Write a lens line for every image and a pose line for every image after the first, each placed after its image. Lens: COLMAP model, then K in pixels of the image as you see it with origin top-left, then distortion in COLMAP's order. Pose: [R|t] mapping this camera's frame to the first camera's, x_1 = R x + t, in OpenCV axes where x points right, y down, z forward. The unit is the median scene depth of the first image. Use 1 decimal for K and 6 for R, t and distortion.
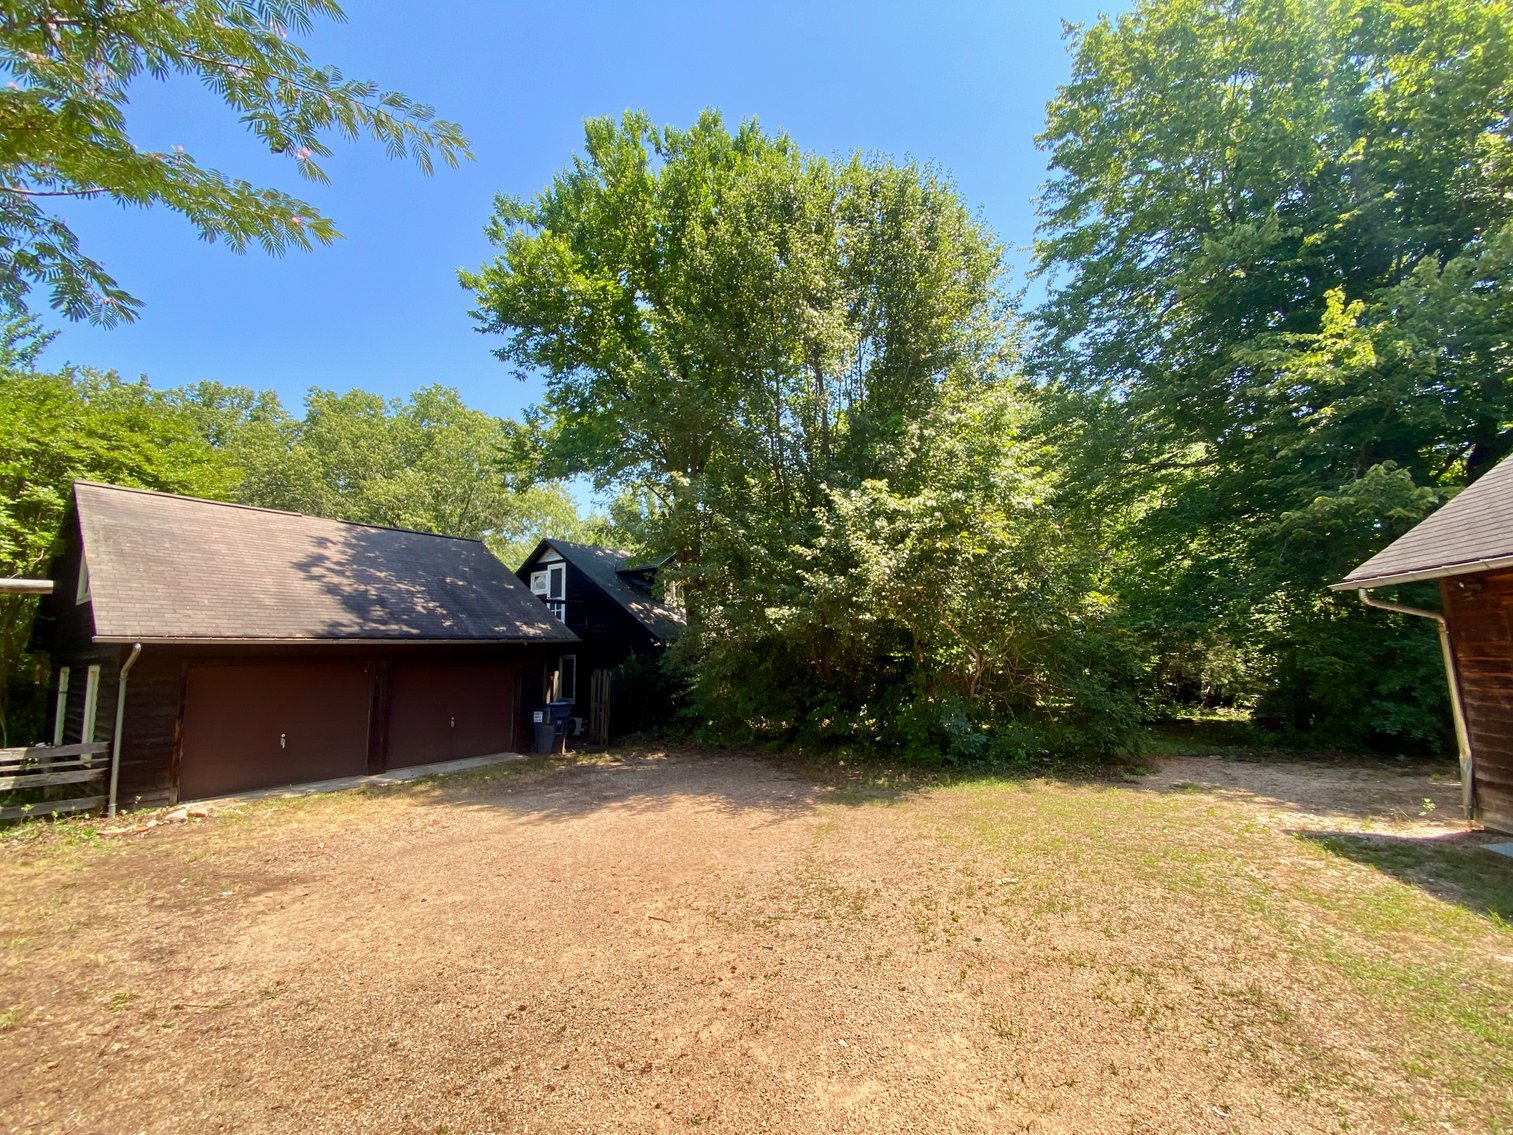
lens RADIAL K [[578.5, 0, 781.3], [0, 578.5, 562.9], [0, 0, 1]] dist [-0.016557, -0.006416]
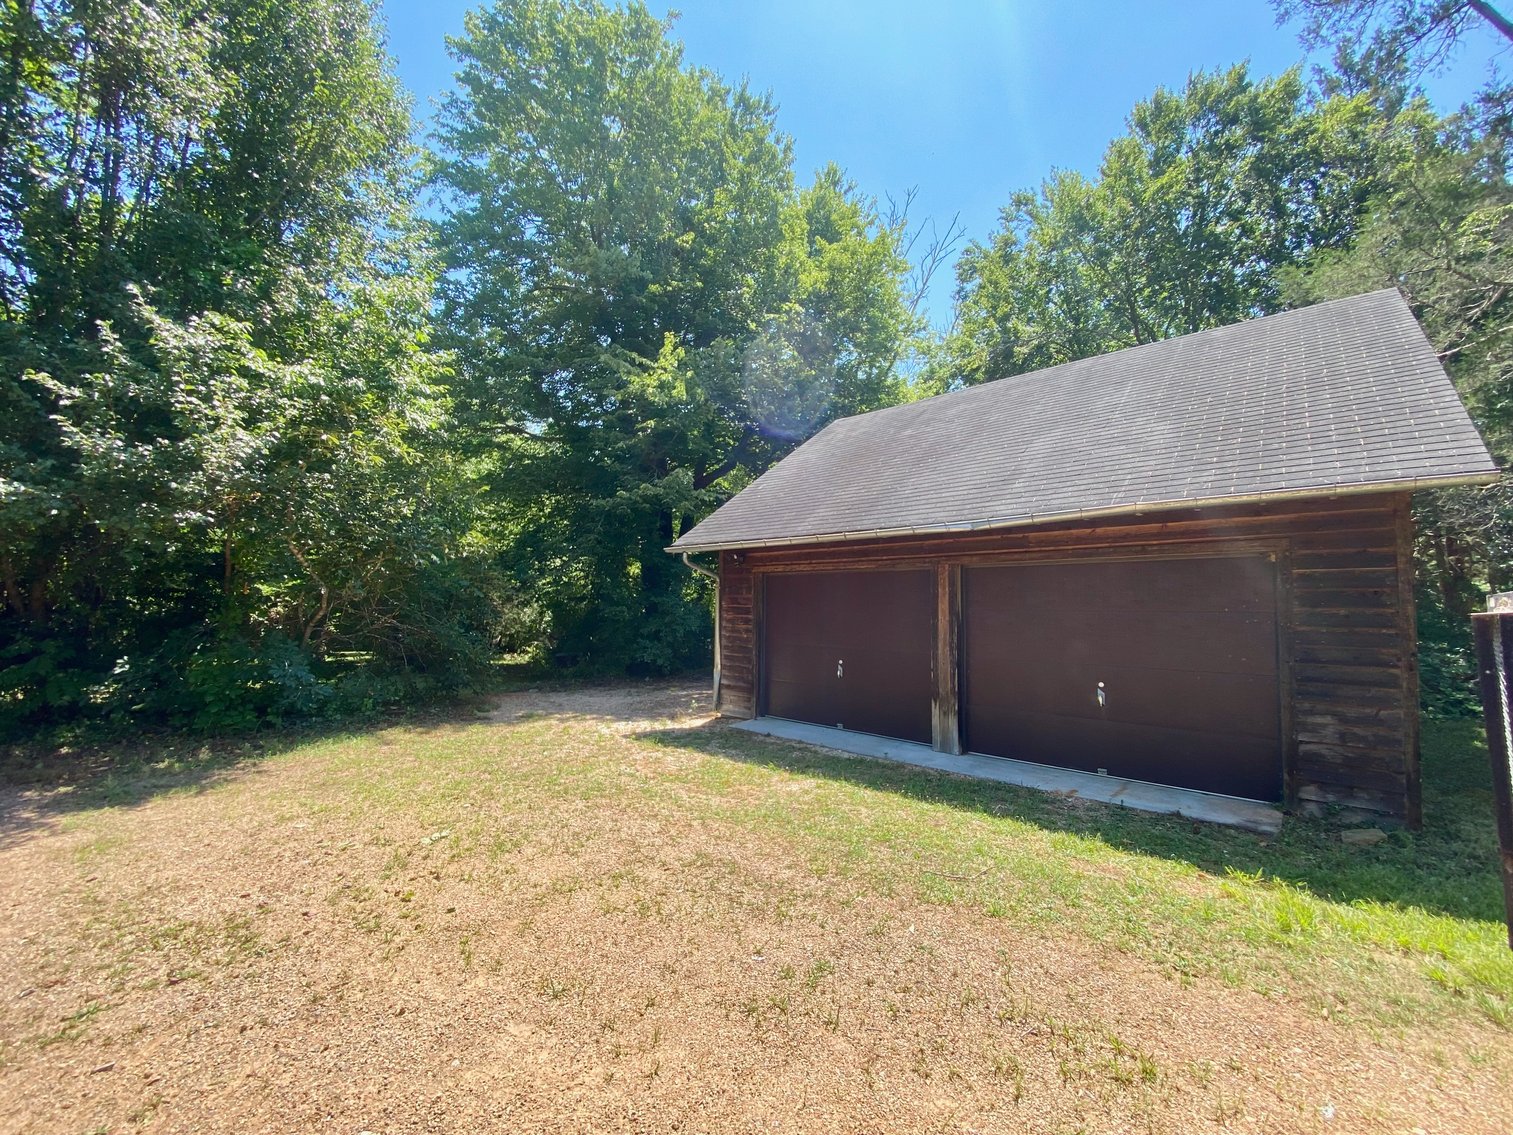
lens RADIAL K [[578.5, 0, 753.3], [0, 578.5, 569.9], [0, 0, 1]] dist [-0.016557, -0.006416]
pose [[0.504145, 0.077532, 0.860132, -0.073903], [-0.159628, 0.987167, 0.004578, 0.046847], [-0.848738, -0.139609, 0.510051, 0.123929]]
